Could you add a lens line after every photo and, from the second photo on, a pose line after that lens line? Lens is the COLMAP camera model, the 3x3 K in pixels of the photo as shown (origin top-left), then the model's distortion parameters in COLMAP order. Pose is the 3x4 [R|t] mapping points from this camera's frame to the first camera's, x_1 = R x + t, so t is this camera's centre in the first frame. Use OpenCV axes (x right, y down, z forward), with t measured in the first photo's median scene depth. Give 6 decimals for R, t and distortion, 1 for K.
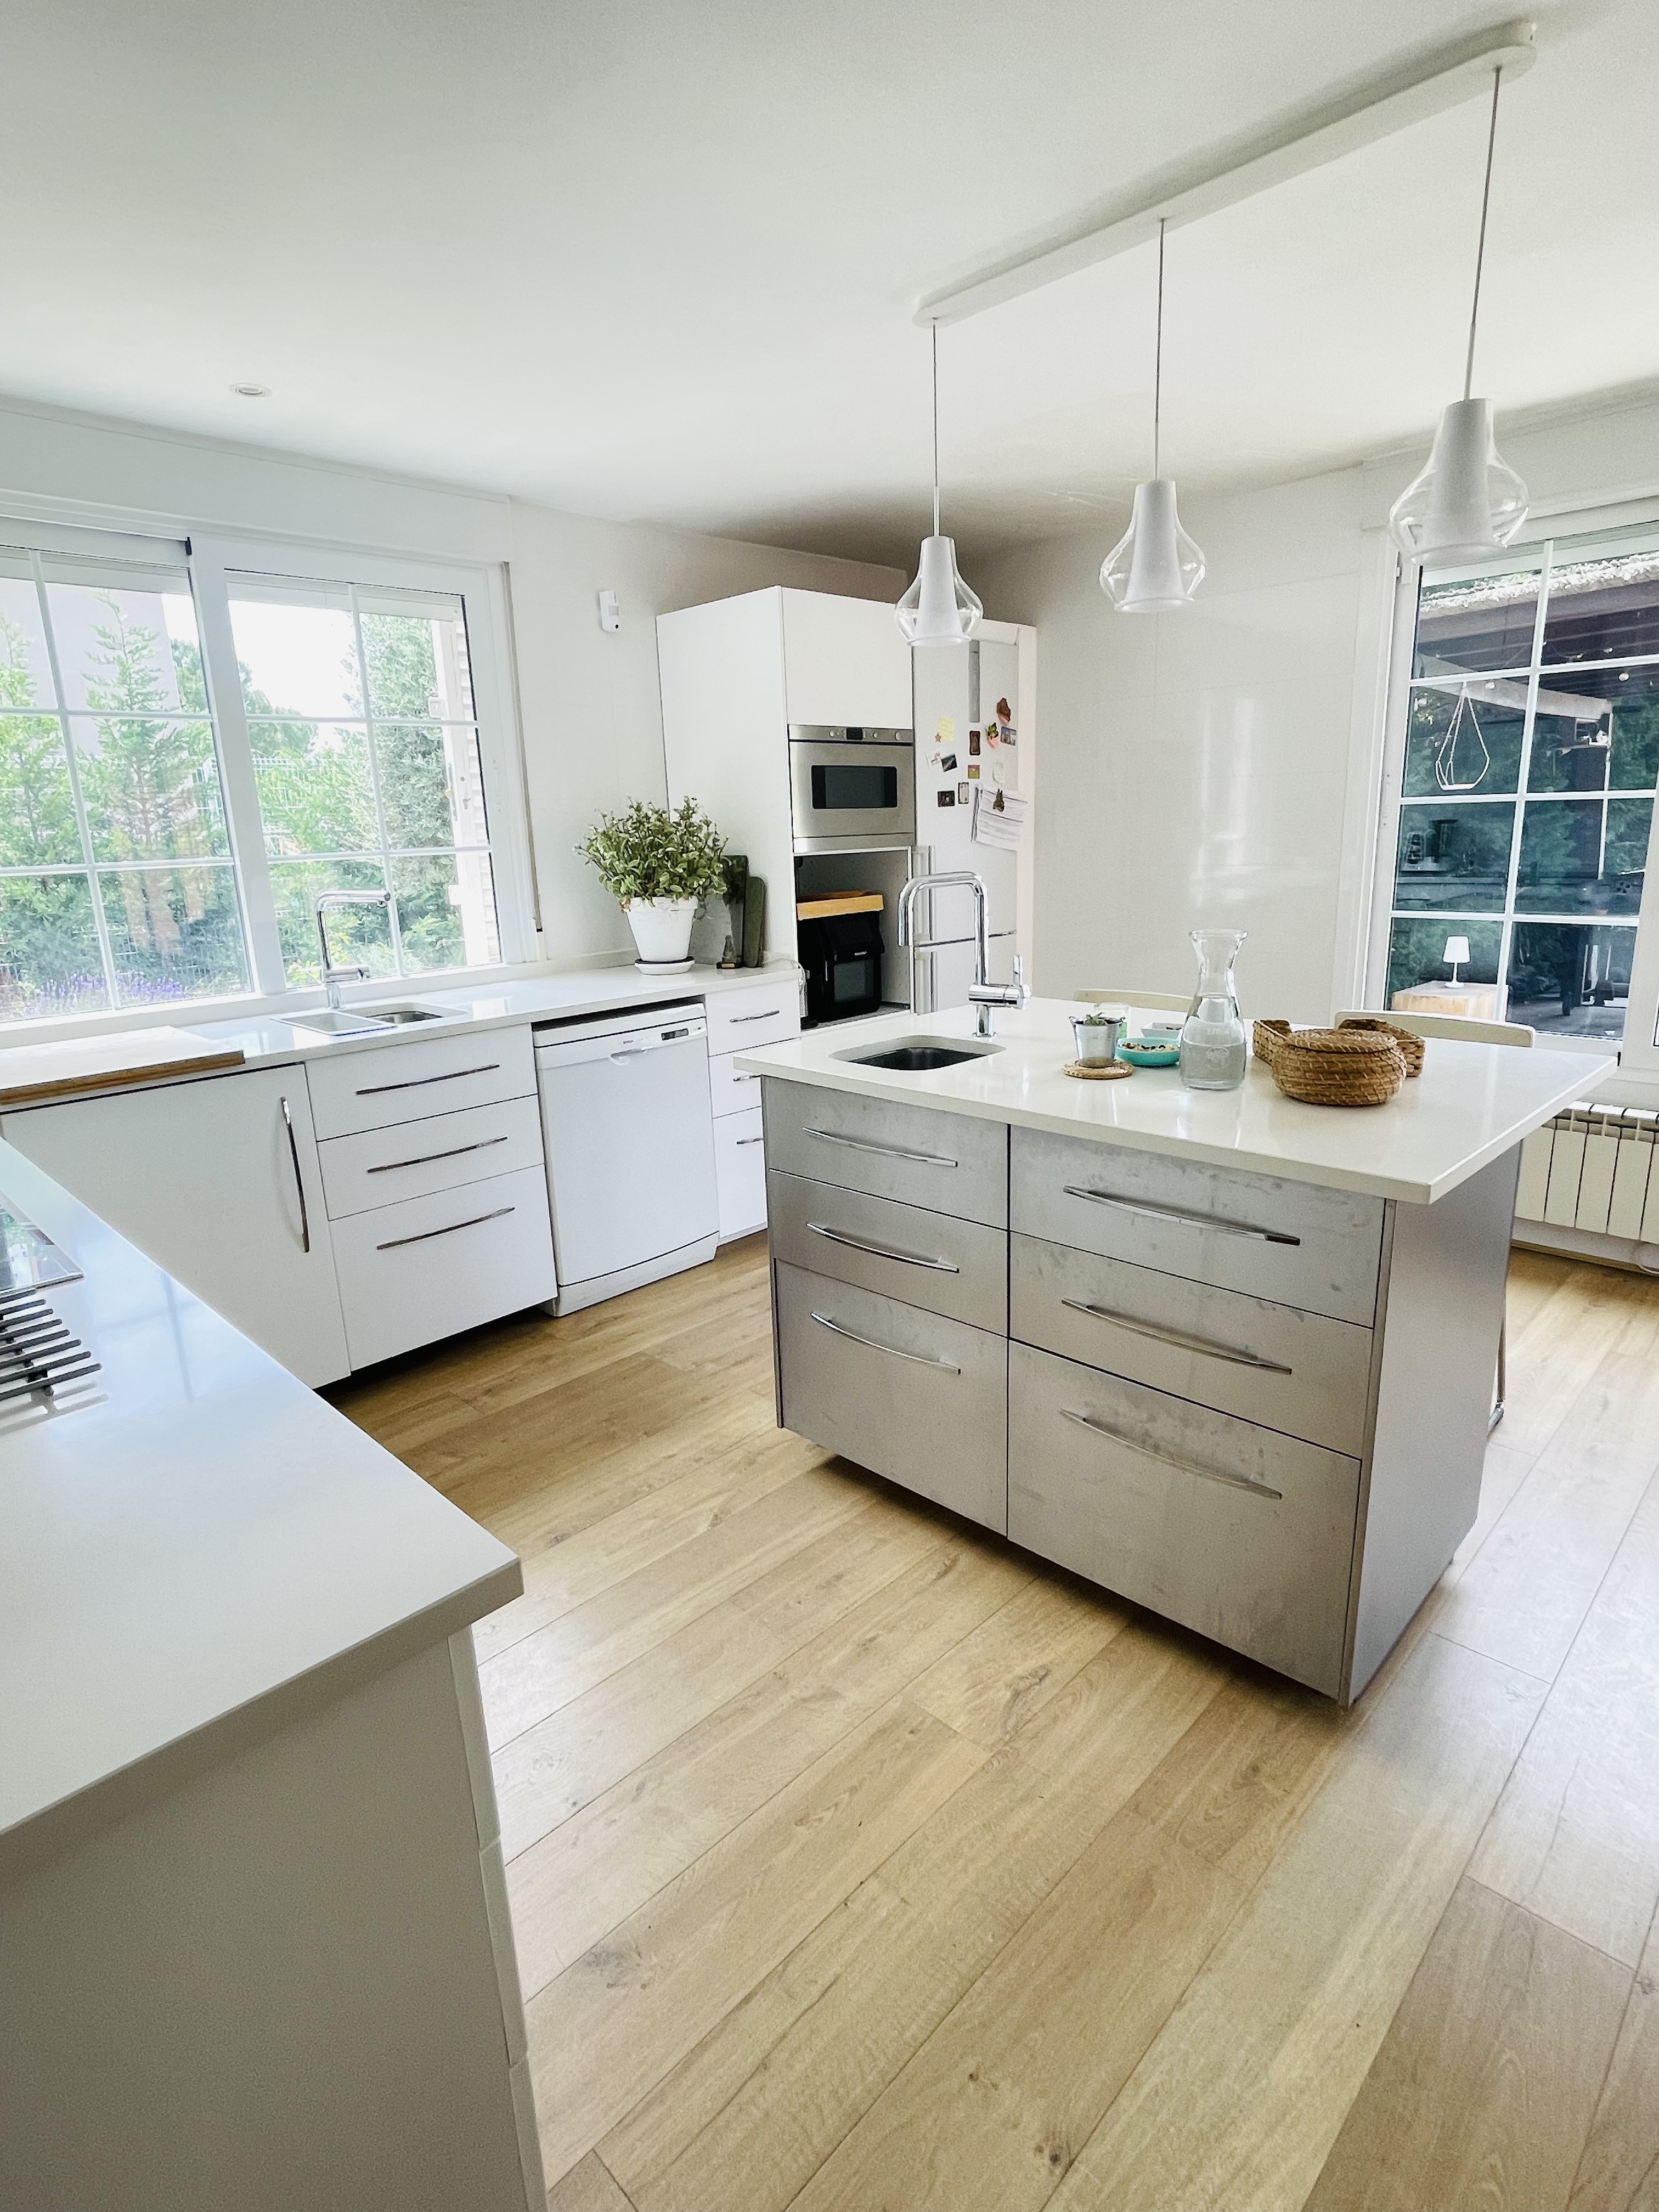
lens RADIAL K [[1135.2, 0, 826.4], [0, 1135.2, 1104.5], [0, 0, 1]] dist [-0.005561, 0.005539]
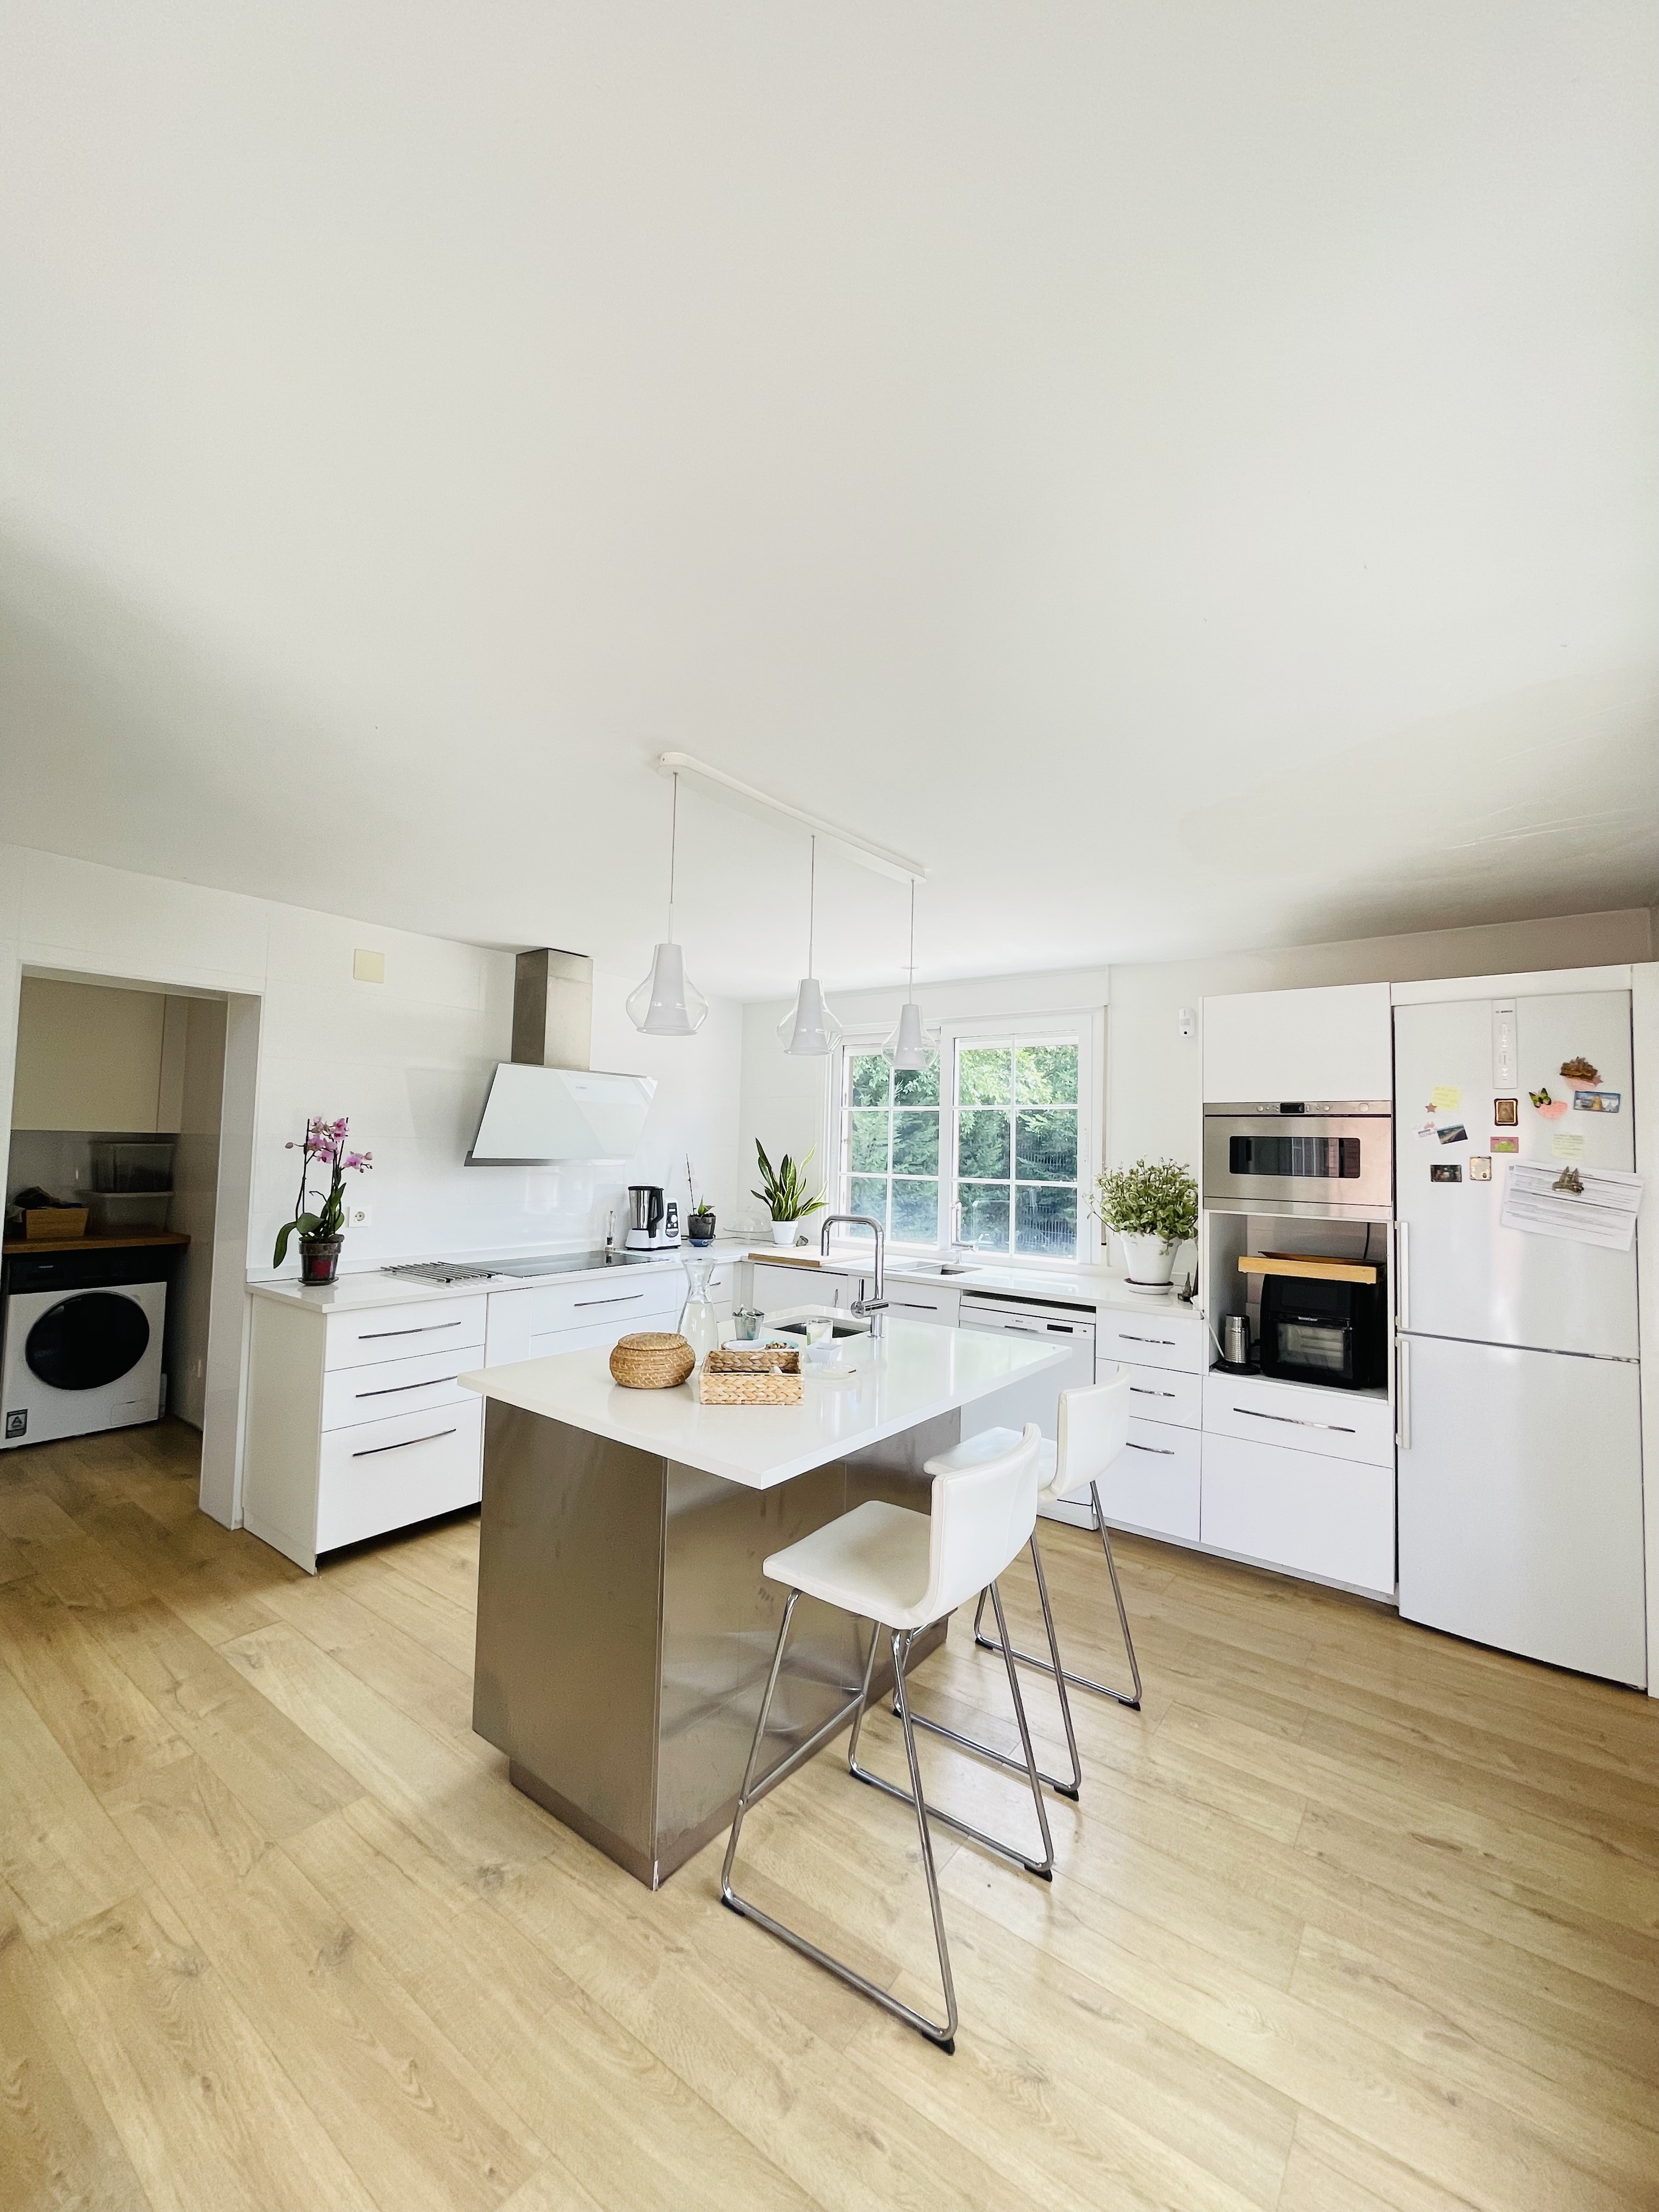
lens RADIAL K [[893.7, 0, 829.5], [0, 893.7, 1106.0], [0, 0, 1]] dist [-0.001271, 0.000470]
pose [[0.133550, -0.009683, -0.990995, 0.968119], [-0.268636, 0.962162, -0.045603, -0.212530], [0.953939, 0.272307, 0.125896, 0.587930]]
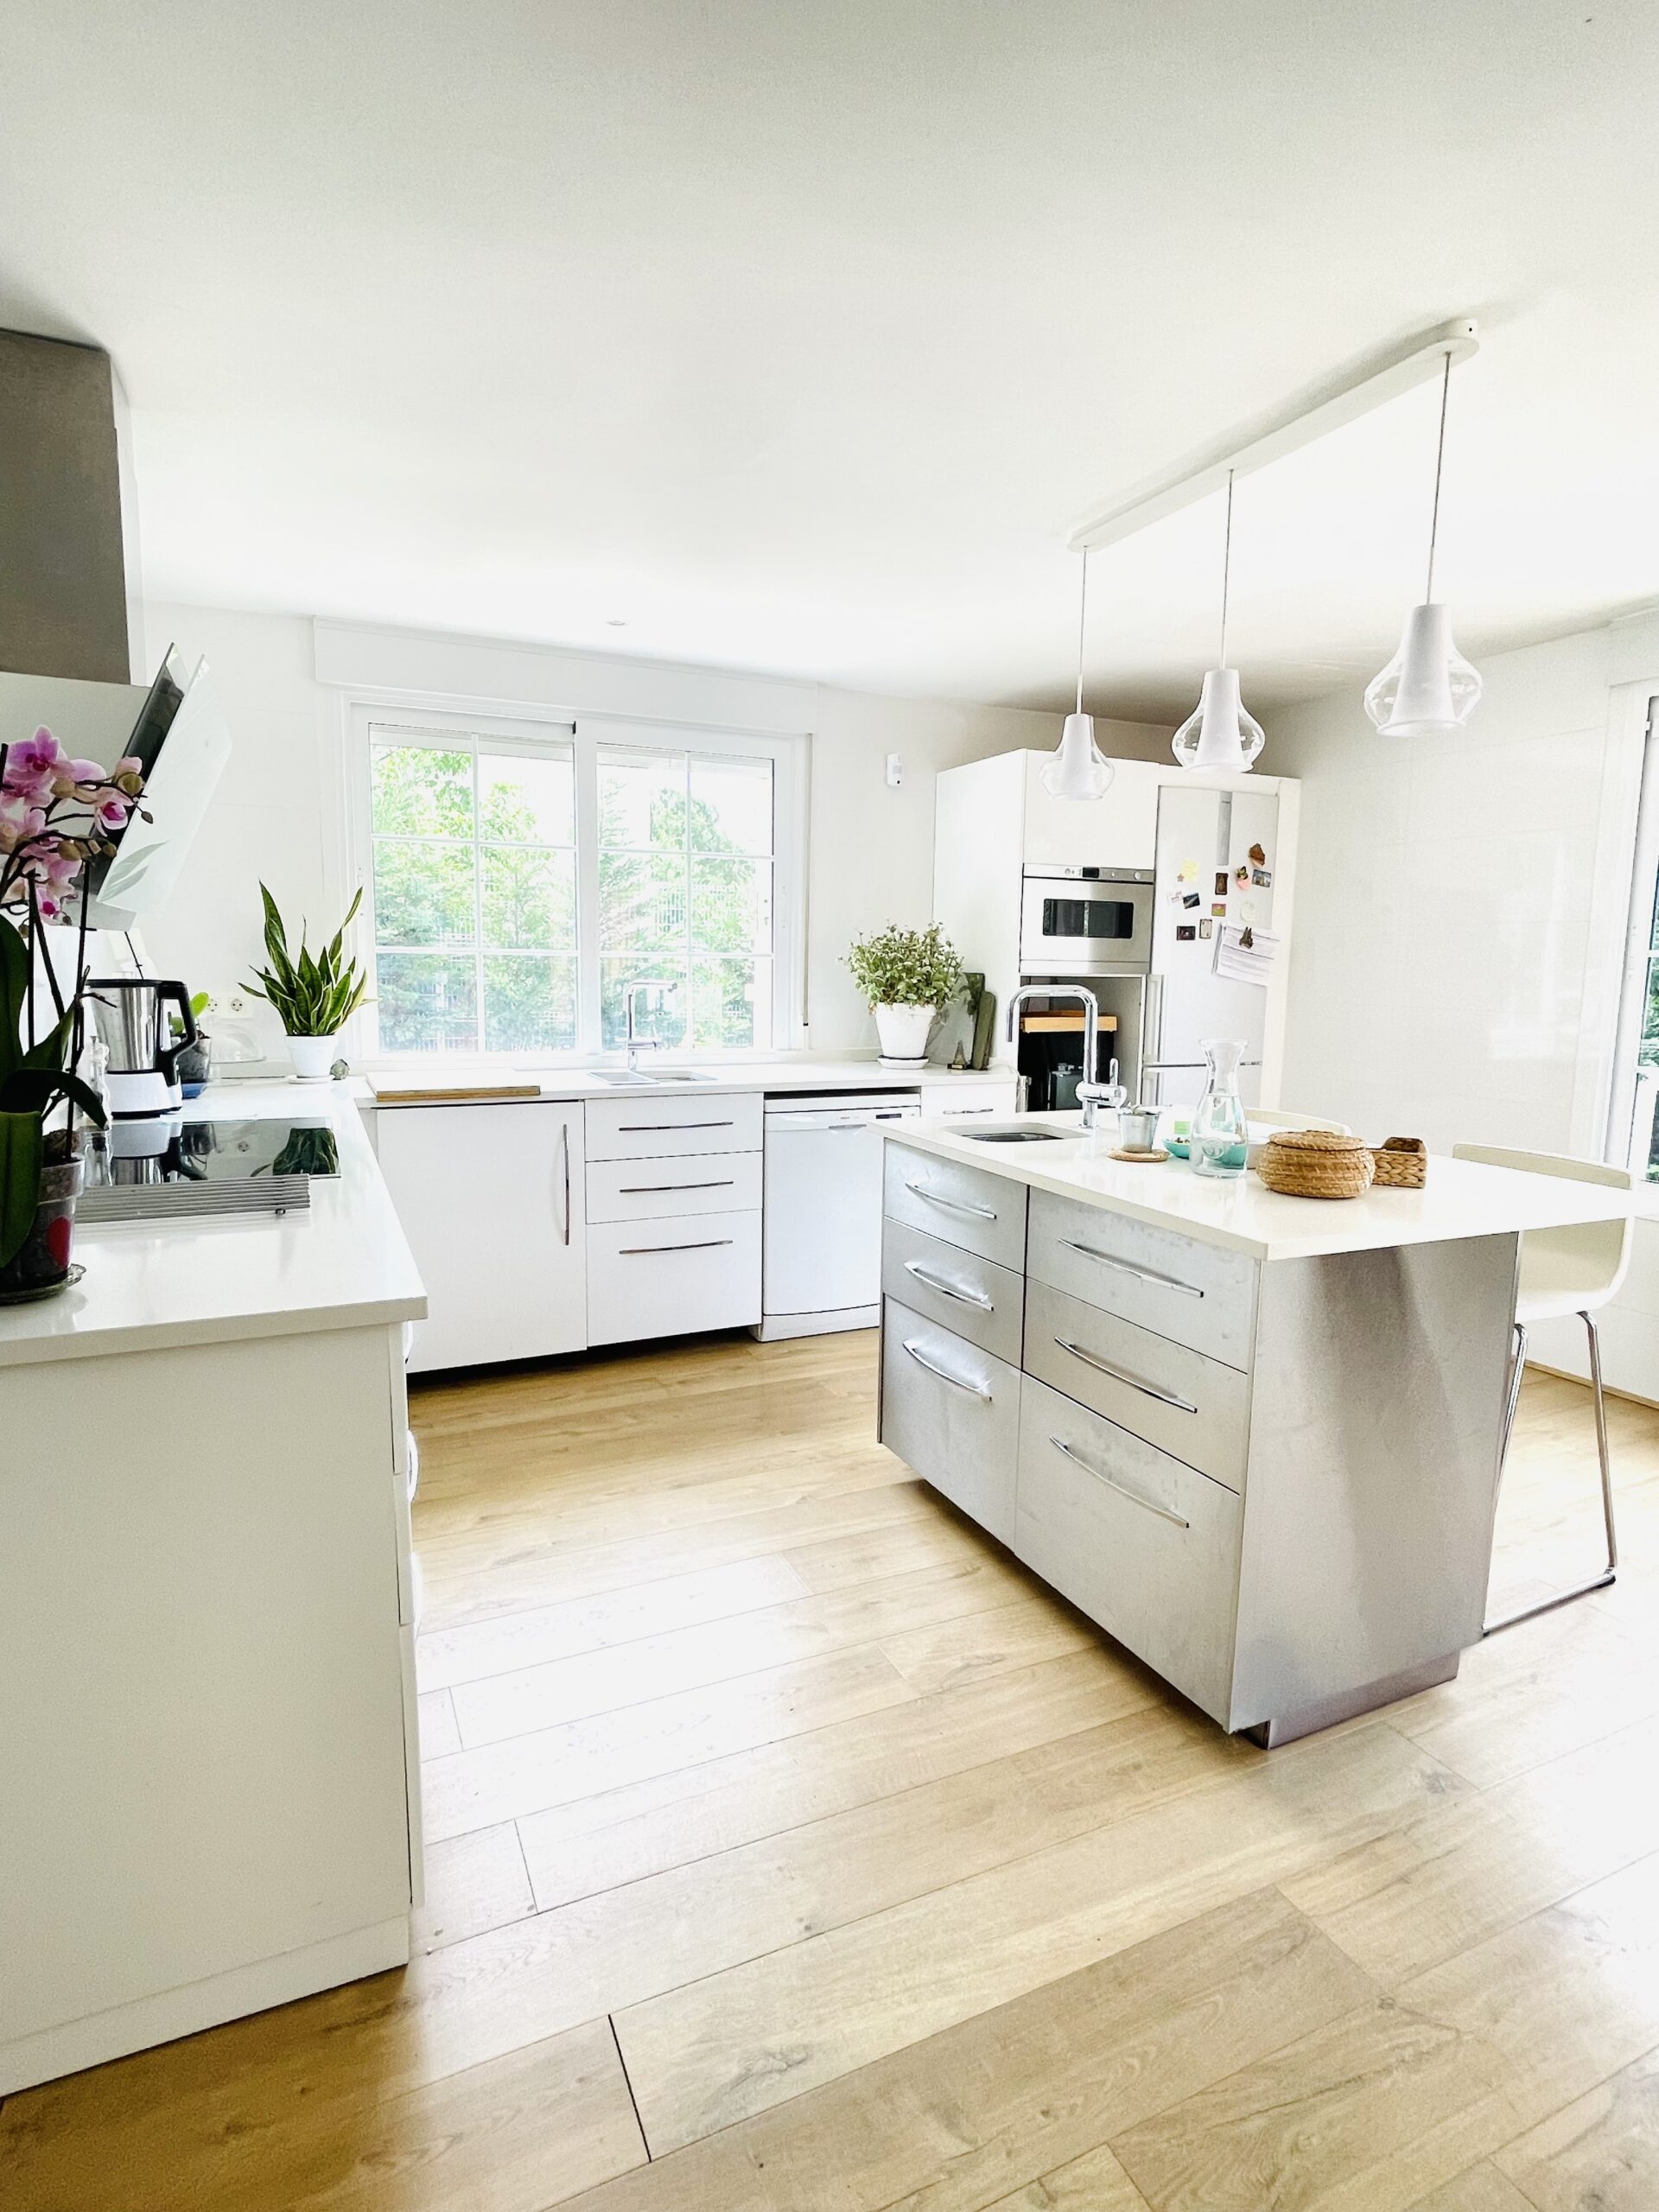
lens RADIAL K [[1135.2, 0, 826.4], [0, 1135.2, 1104.5], [0, 0, 1]] dist [-0.005561, 0.005539]
pose [[0.935168, 0.092792, -0.341834, 0.225193], [-0.130961, 0.987269, -0.090276, 0.043295], [0.329105, 0.129191, 0.935414, -0.129199]]
